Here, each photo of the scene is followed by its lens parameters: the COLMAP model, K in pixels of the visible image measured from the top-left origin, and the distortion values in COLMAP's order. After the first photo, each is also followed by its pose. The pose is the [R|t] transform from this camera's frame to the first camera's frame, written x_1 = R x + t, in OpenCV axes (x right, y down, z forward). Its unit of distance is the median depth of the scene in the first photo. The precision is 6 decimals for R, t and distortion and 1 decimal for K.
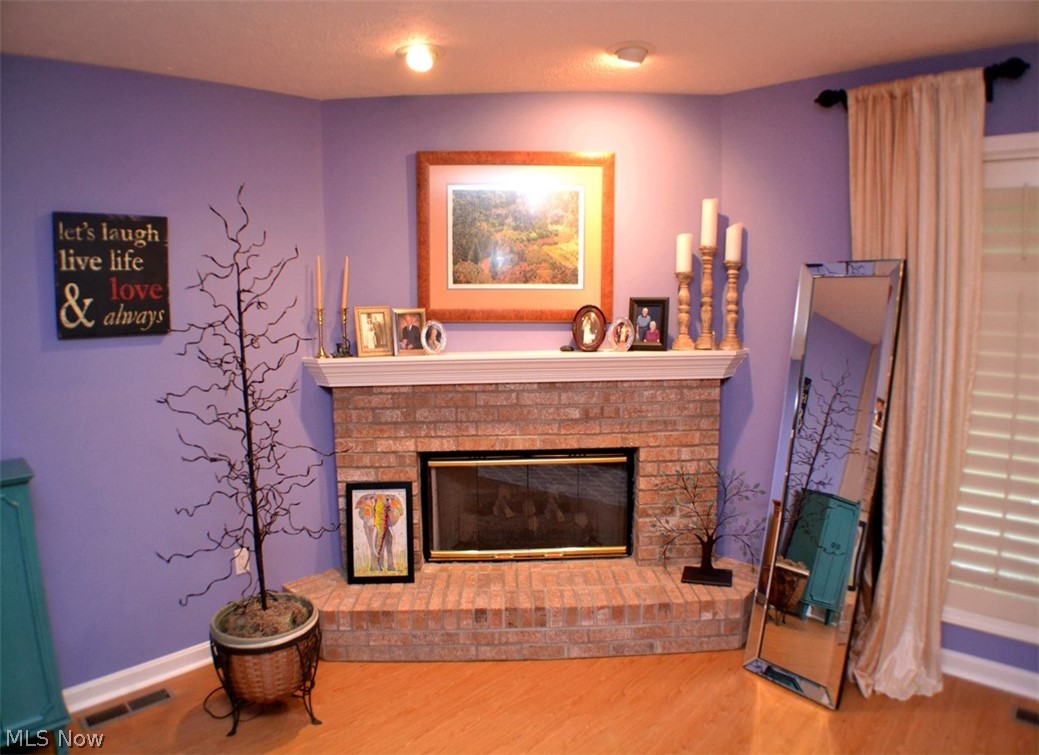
lens RADIAL K [[665.1, 0, 519.5], [0, 665.1, 377.5], [0, 0, 1]] dist [-0.168093, 0.046519]
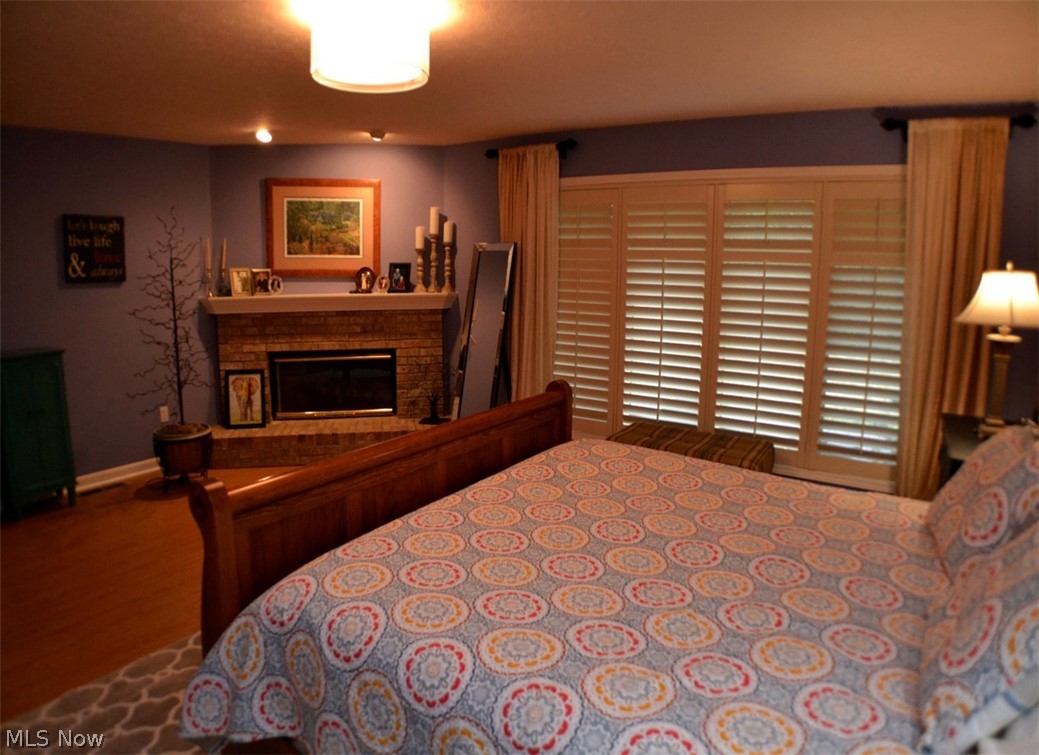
lens RADIAL K [[662.8, 0, 506.7], [0, 662.8, 373.1], [0, 0, 1]] dist [-0.168270, 0.043310]
pose [[0.985925, -0.010866, 0.166835, 0.182854], [0.004390, 0.999224, 0.039137, 0.105967], [-0.167131, -0.037854, 0.985208, -0.788471]]
